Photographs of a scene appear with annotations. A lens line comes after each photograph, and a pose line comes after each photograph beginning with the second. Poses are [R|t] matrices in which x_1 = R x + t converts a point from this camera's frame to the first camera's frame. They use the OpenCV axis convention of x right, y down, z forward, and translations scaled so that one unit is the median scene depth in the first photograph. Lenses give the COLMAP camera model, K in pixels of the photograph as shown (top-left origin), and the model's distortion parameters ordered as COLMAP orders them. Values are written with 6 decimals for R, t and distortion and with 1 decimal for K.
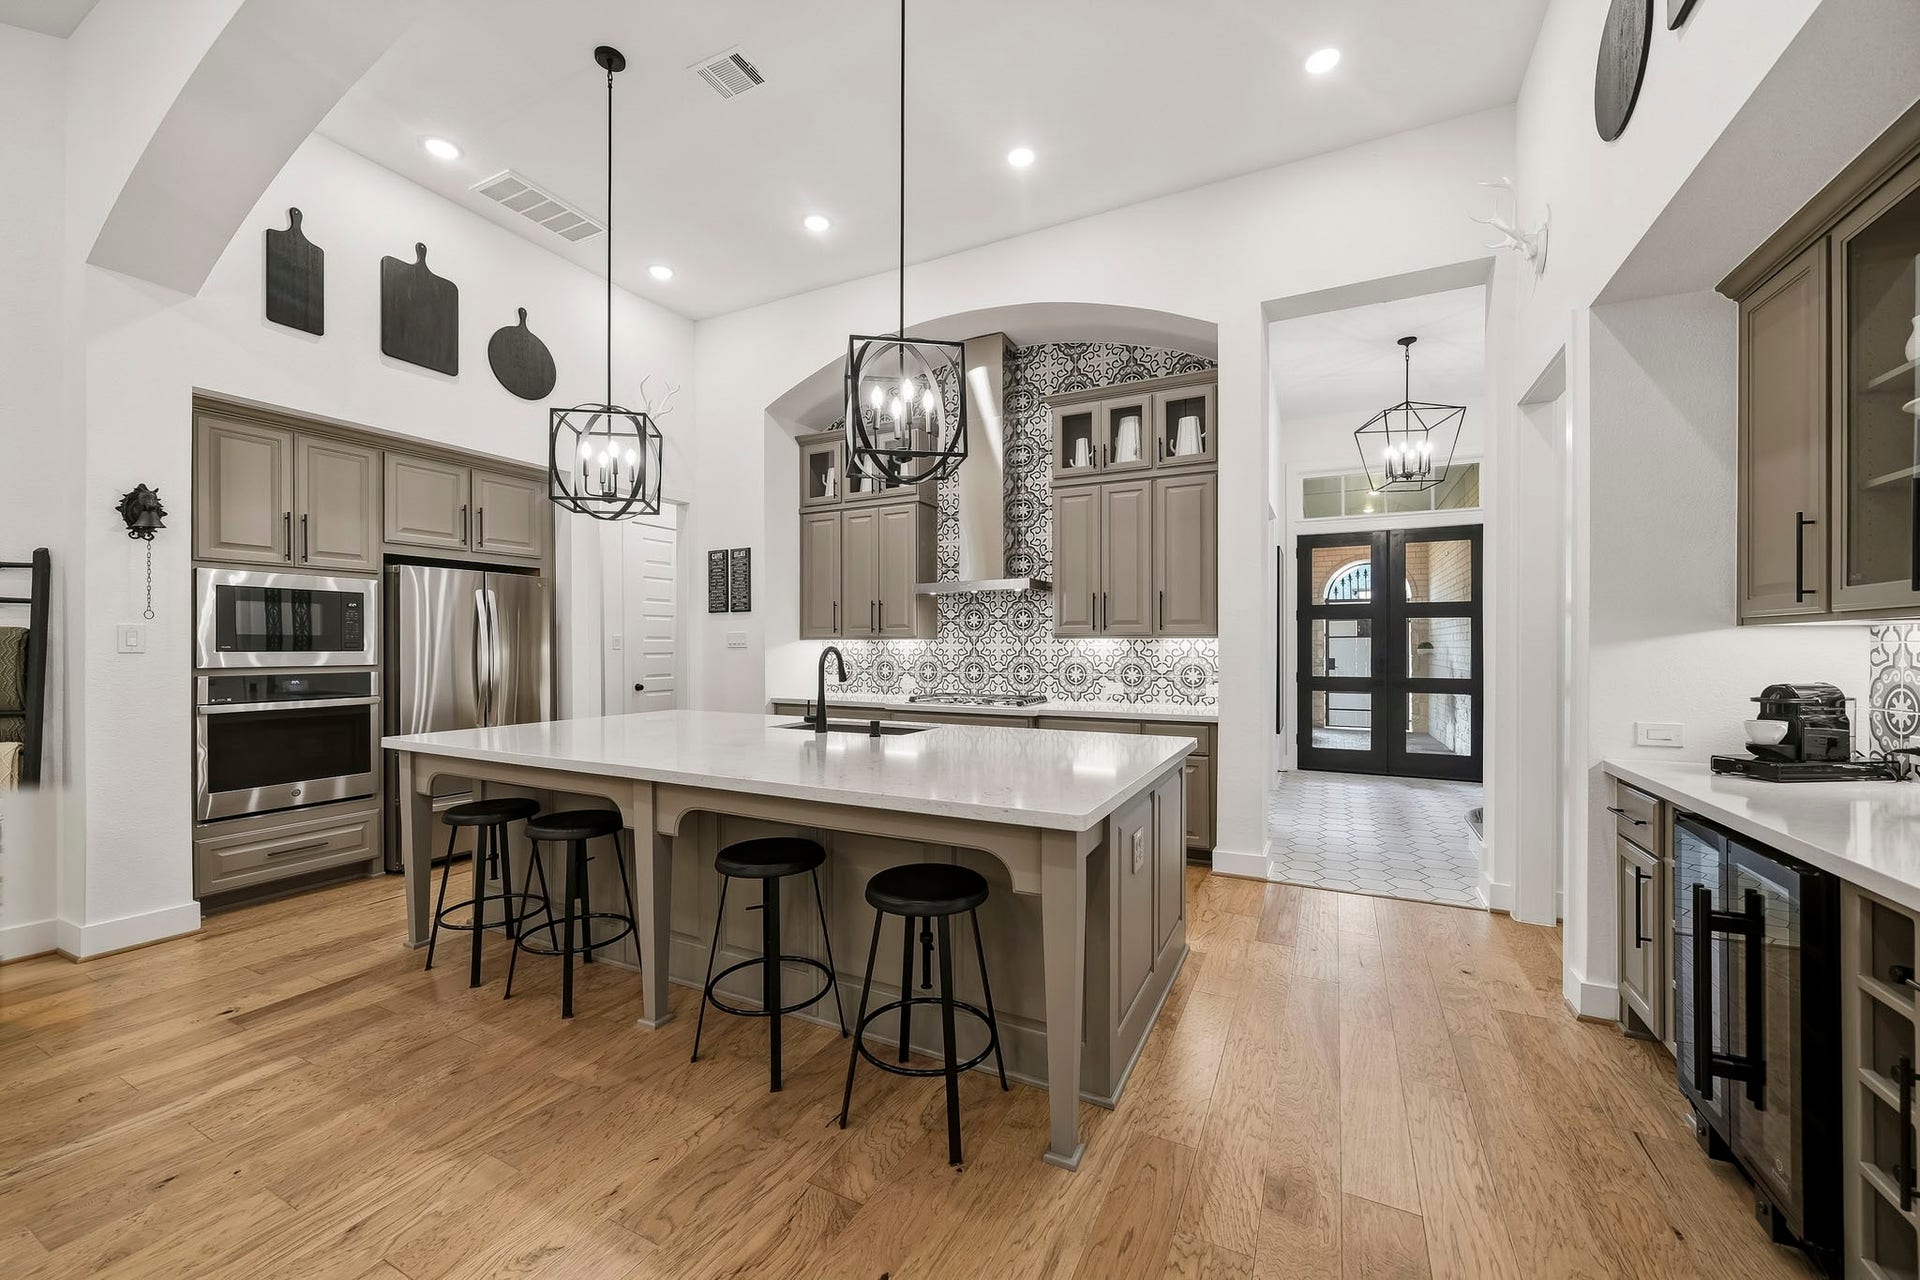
lens RADIAL K [[752.1, 0, 959.4], [0, 752.1, 643.7], [0, 0, 1]] dist [0.002767, 0.000326]
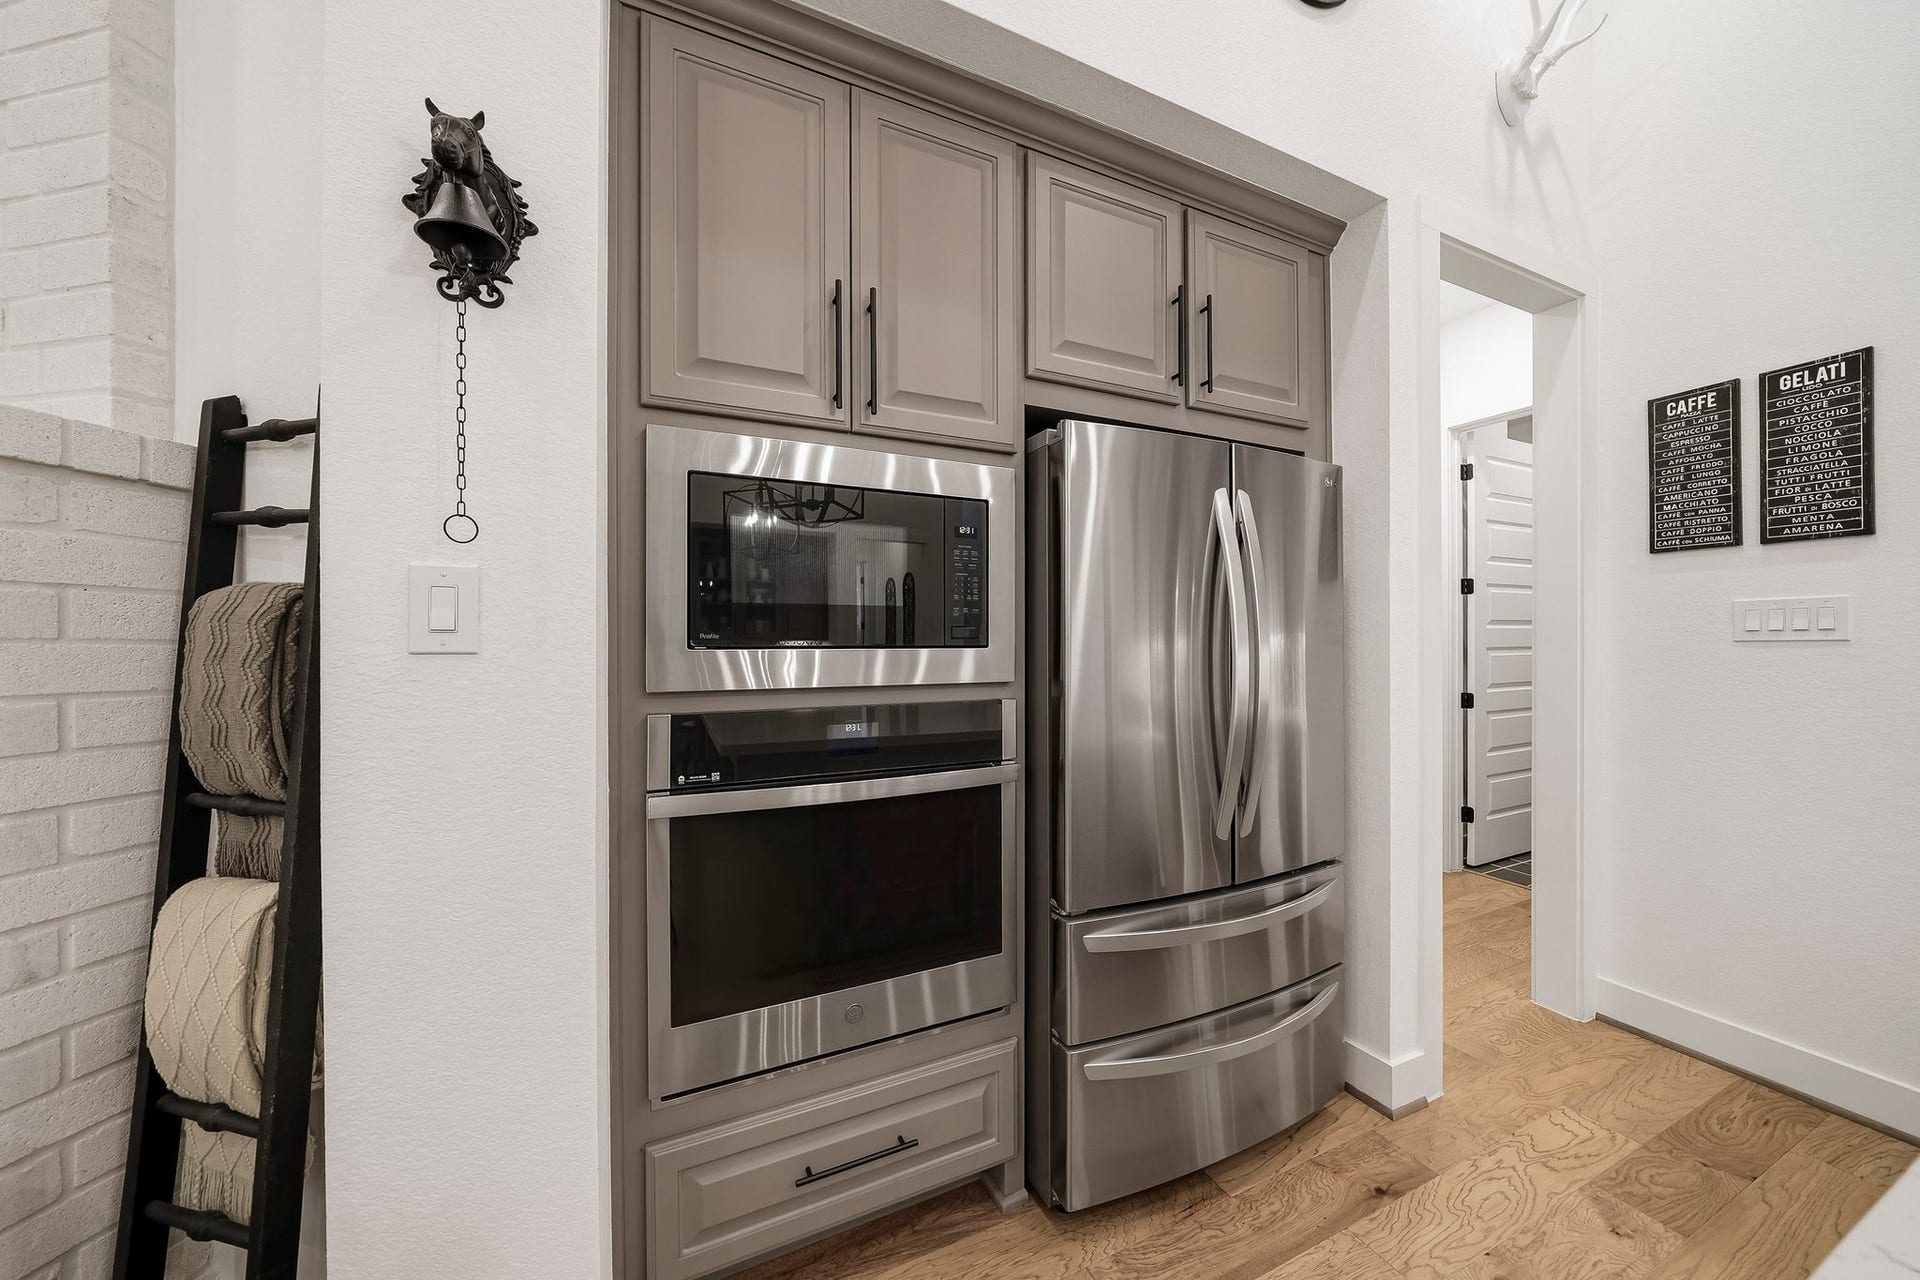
lens RADIAL K [[752.1, 0, 968.8], [0, 752.1, 631.8], [0, 0, 1]] dist [0.002767, 0.000326]
pose [[0.801416, 0.000061, -0.598108, -0.556177], [-0.001012, 0.999999, -0.001254, 0.001764], [0.598107, 0.001610, 0.801415, 0.670326]]
